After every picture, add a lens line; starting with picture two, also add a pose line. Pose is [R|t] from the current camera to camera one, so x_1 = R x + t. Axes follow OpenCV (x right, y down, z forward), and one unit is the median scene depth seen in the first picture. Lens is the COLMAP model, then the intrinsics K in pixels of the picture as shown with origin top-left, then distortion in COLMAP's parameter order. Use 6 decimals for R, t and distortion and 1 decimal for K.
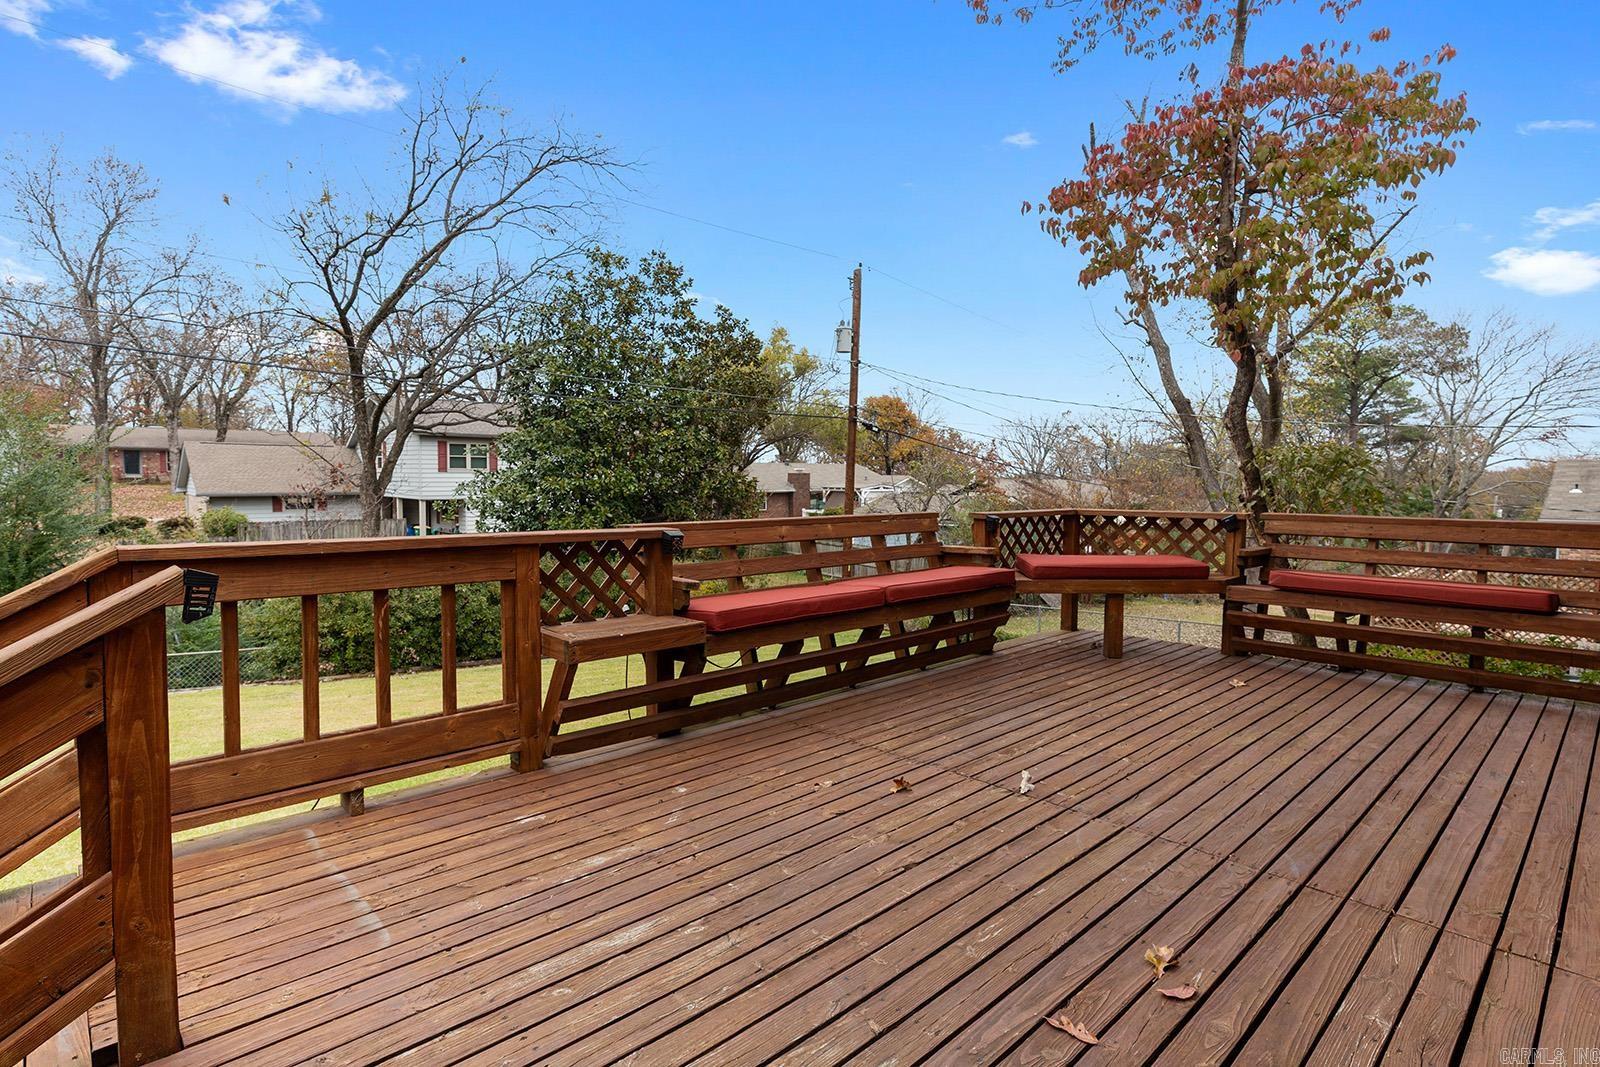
lens RADIAL K [[805.3, 0, 797.4], [0, 805.3, 500.4], [0, 0, 1]] dist [-0.001264, -0.000277]
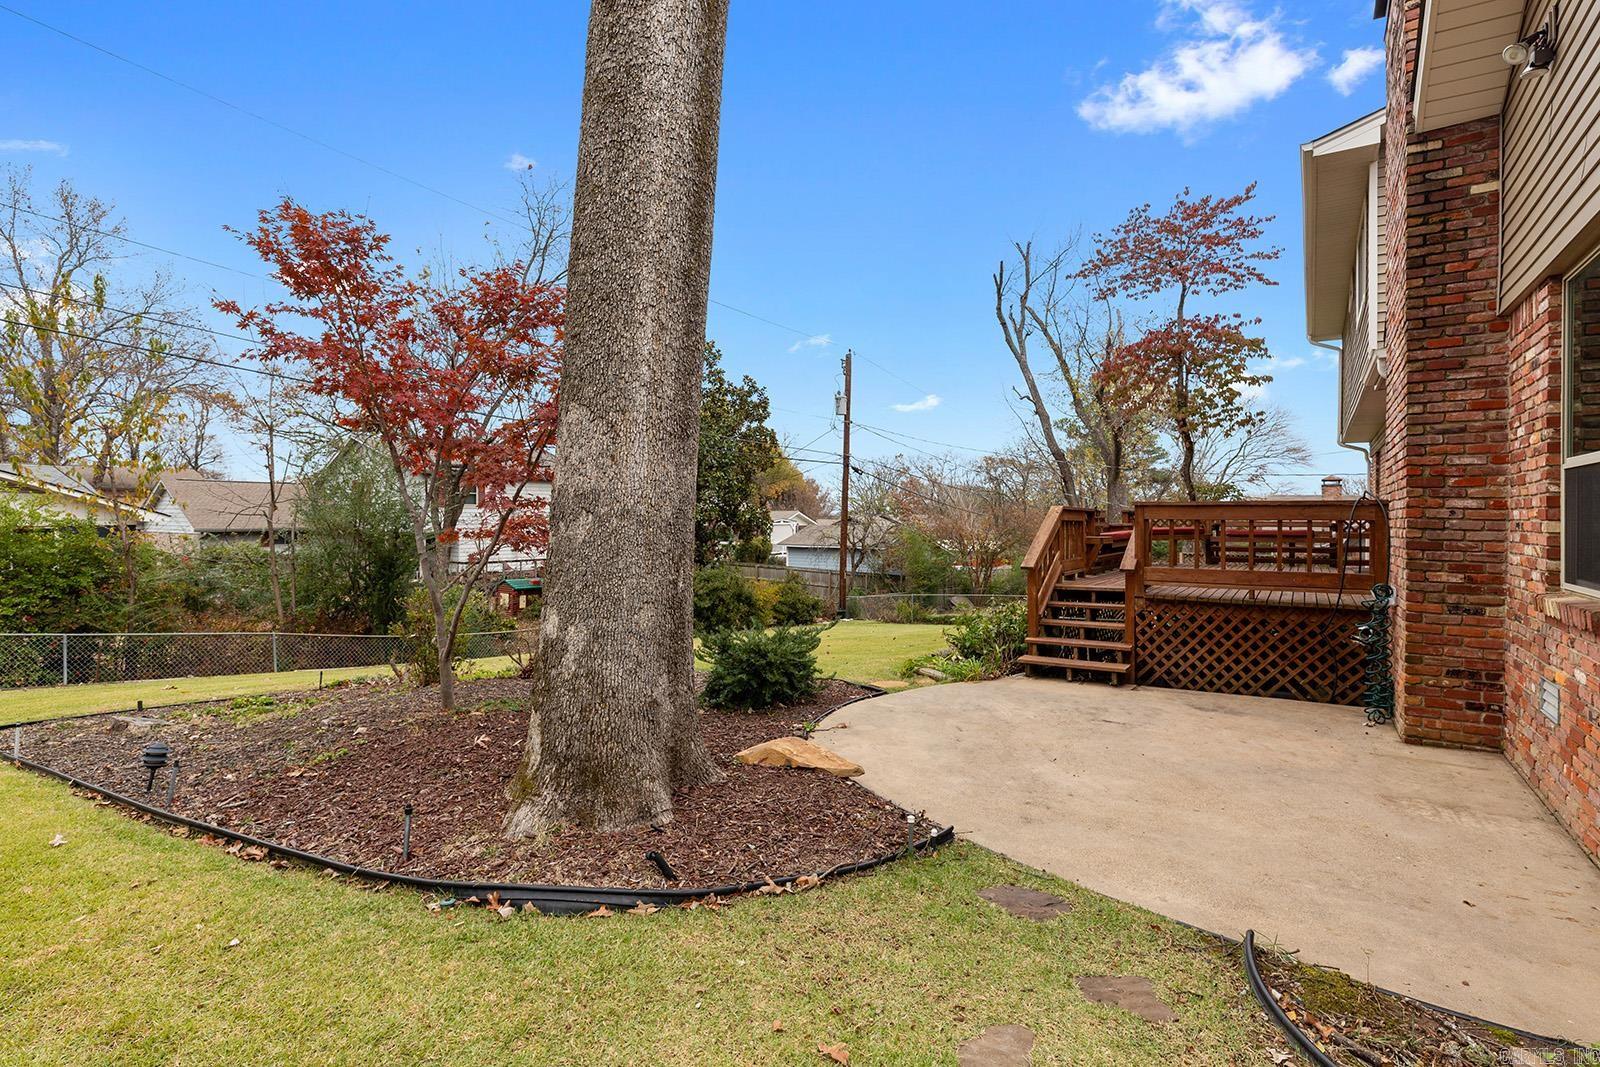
lens RADIAL K [[843.7, 0, 800.0], [0, 843.7, 533.5], [0, 0, 1]] dist [-0.000011, -0.000073]
pose [[0.963492, -0.011474, 0.267490, -0.384124], [0.014019, 0.999873, -0.007607, 0.024418], [-0.267369, 0.011079, 0.963530, -0.337253]]
